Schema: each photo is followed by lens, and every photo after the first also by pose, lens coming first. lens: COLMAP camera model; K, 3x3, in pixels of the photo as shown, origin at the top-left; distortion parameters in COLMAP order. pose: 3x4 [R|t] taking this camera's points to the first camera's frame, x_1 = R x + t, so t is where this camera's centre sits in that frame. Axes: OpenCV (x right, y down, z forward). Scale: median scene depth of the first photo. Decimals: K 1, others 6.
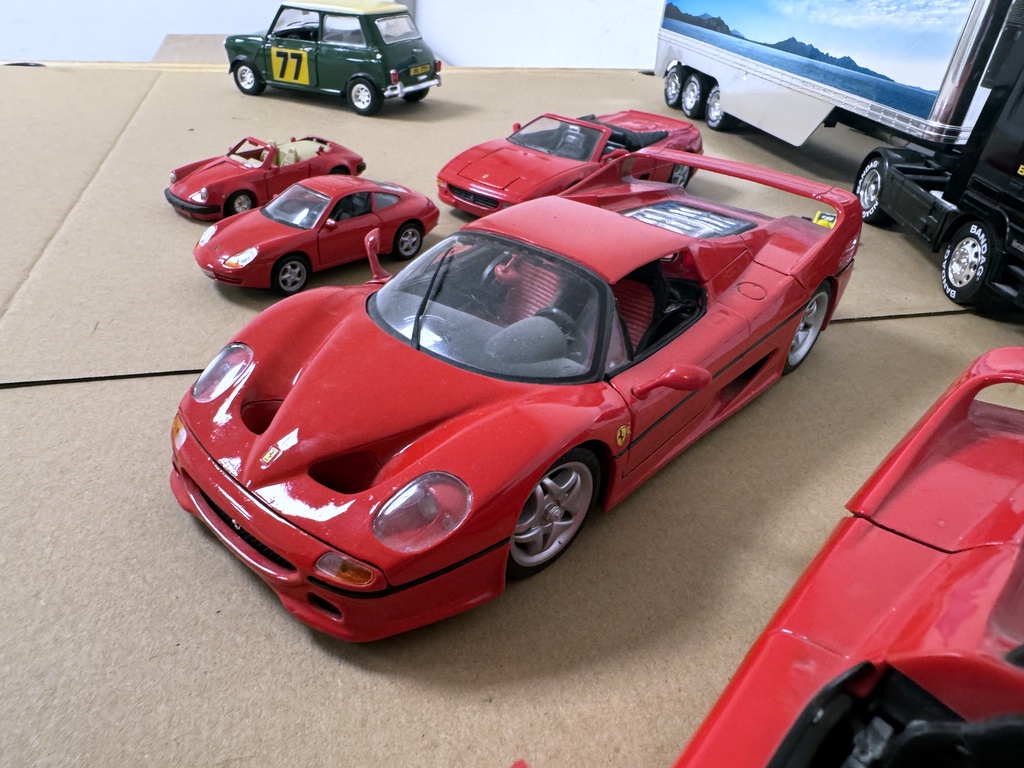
lens RADIAL K [[712.1, 0, 458.2], [0, 712.1, 384.4], [0, 0, 1]] dist [-0.021279, 0.007103]
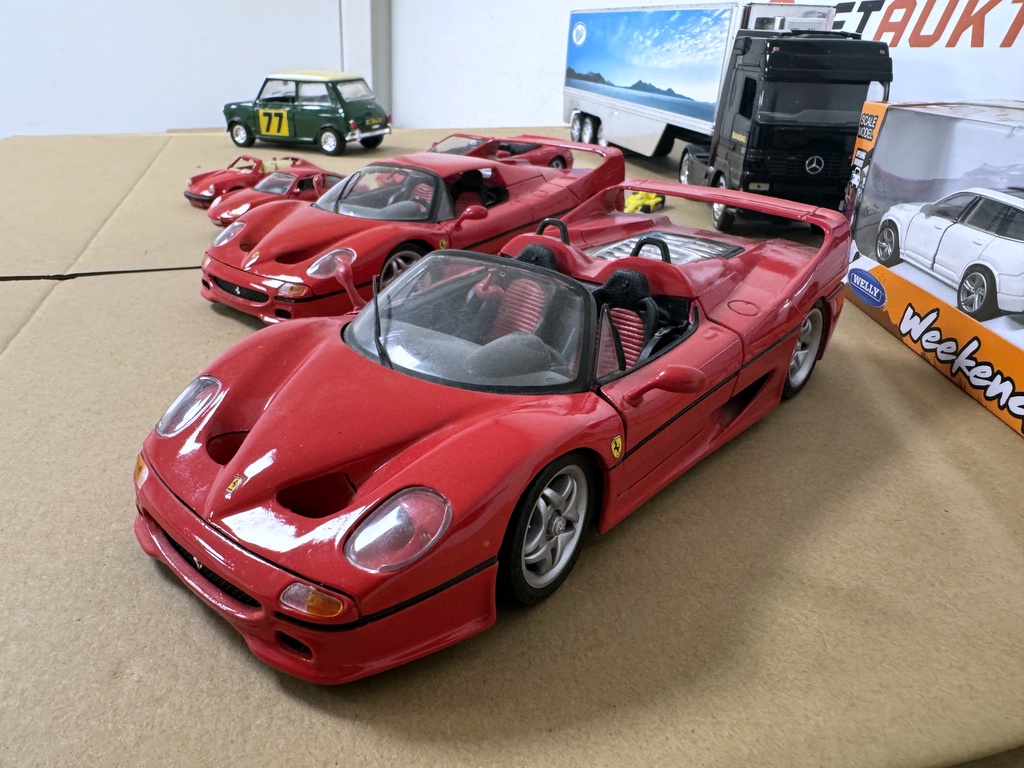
lens RADIAL K [[712.1, 0, 458.2], [0, 712.1, 384.4], [0, 0, 1]] dist [-0.021279, 0.007103]
pose [[0.999076, -0.042040, 0.008976, 0.069234], [0.042778, 0.992875, -0.111217, 0.188300], [-0.004237, 0.111499, 0.993756, -0.240994]]
